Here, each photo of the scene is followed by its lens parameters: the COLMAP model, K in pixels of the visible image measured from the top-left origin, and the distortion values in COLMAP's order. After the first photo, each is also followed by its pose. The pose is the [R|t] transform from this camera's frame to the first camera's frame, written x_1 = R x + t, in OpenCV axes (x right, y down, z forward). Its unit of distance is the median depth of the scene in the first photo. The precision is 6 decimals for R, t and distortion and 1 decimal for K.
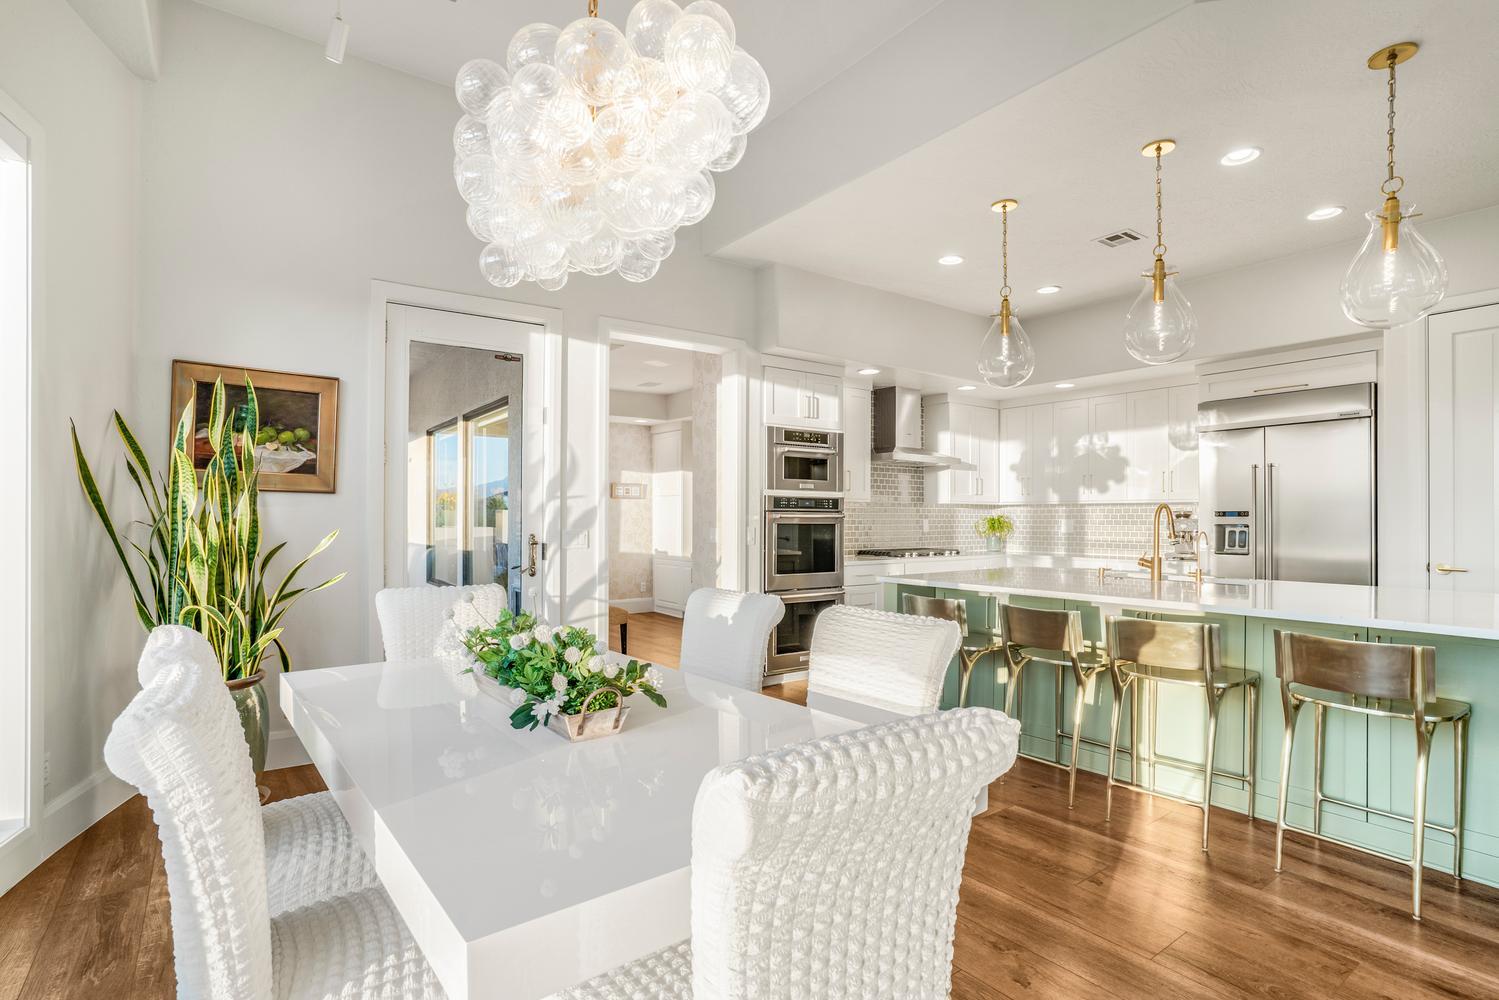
lens RADIAL K [[756.0, 0, 727.4], [0, 756.0, 516.2], [0, 0, 1]] dist [-0.065400, 0.033026]
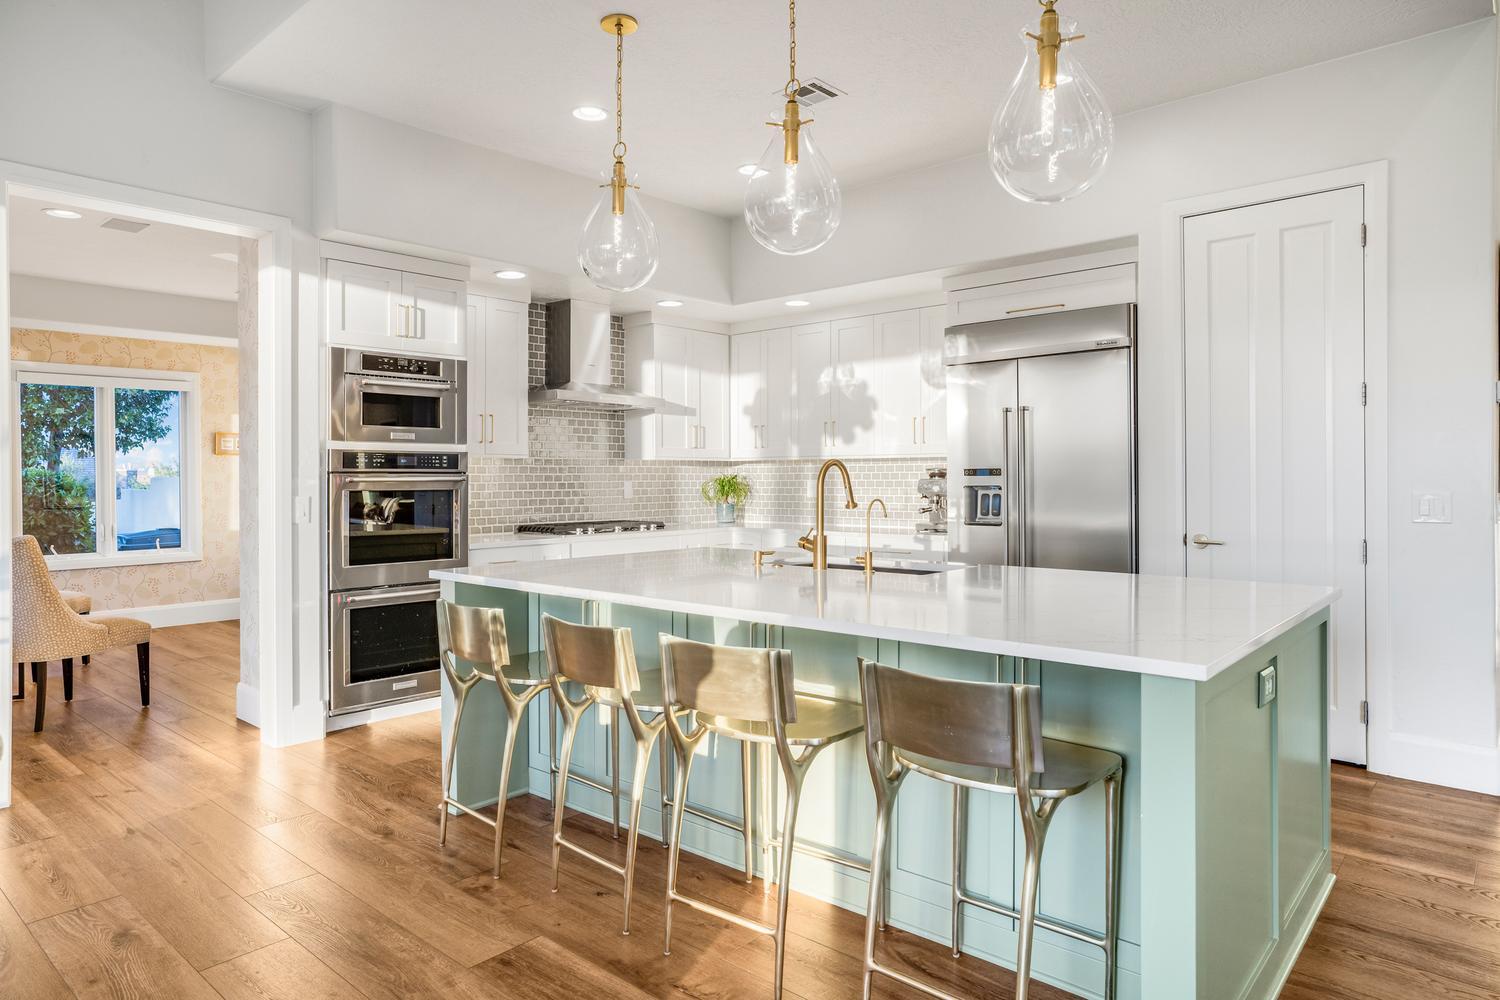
lens RADIAL K [[910.8, 0, 748.5], [0, 910.8, 481.2], [0, 0, 1]] dist [-0.016294, 0.000711]
pose [[0.977576, -0.008603, 0.210409, 0.237093], [0.007087, 0.999943, 0.007958, -0.002911], [-0.210465, -0.006289, 0.977581, 0.121661]]
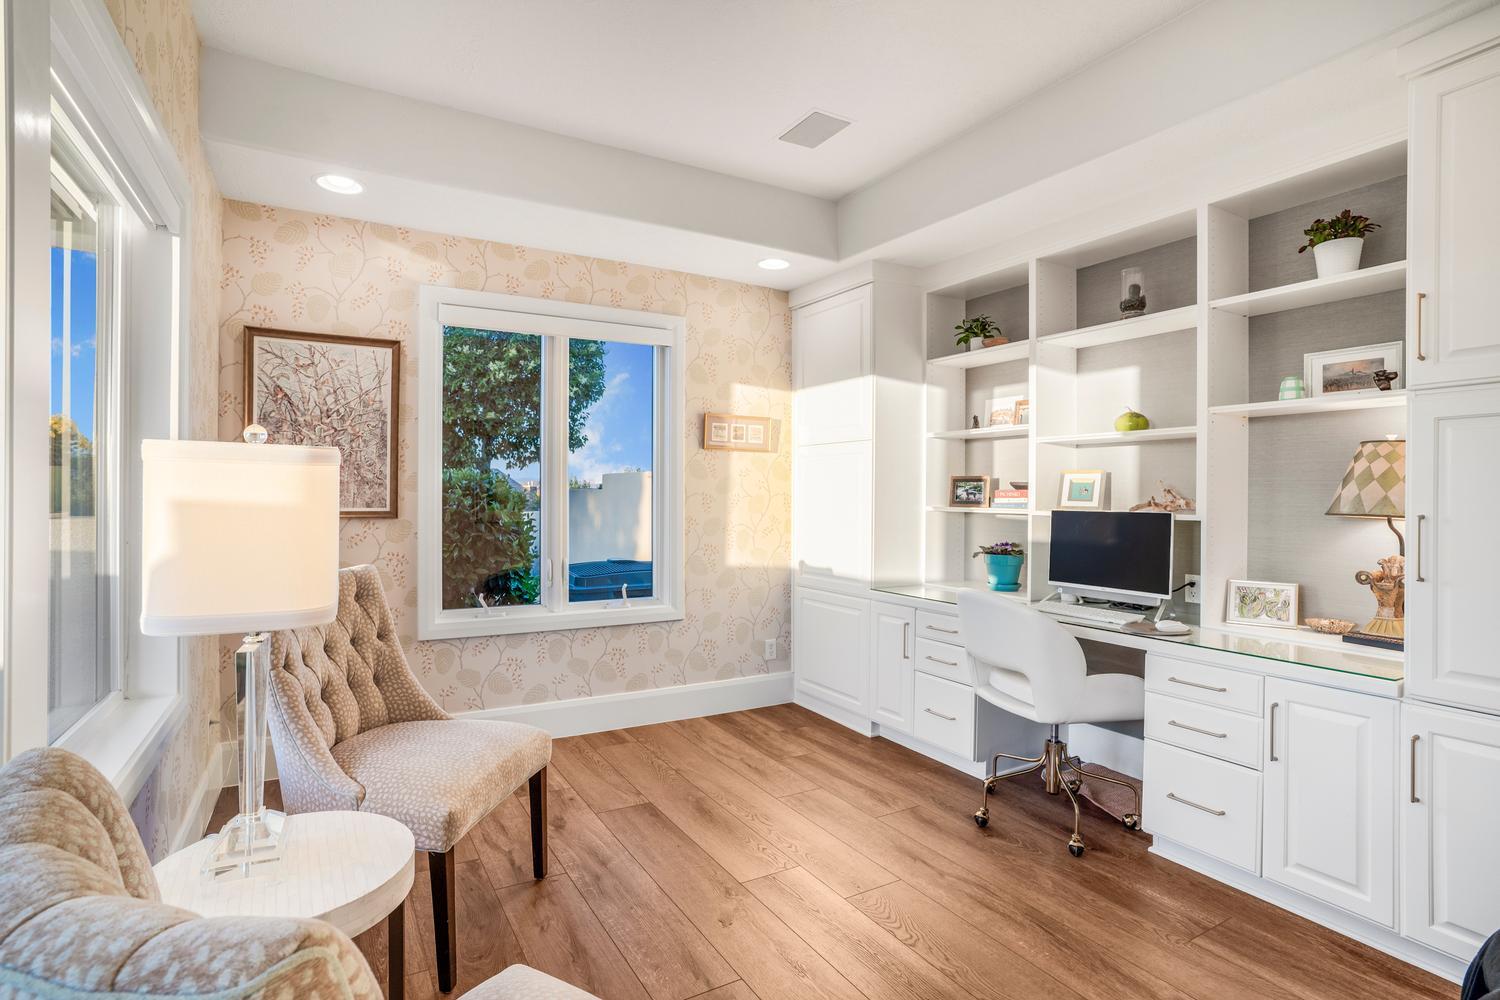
lens RADIAL K [[767.1, 0, 726.7], [0, 767.1, 498.2], [0, 0, 1]] dist [-0.087989, 0.043981]
pose [[0.990750, 0.006853, -0.135524, -0.122563], [-0.006175, 0.999966, 0.005422, 0.004111], [0.135557, -0.004535, 0.990759, 0.877224]]
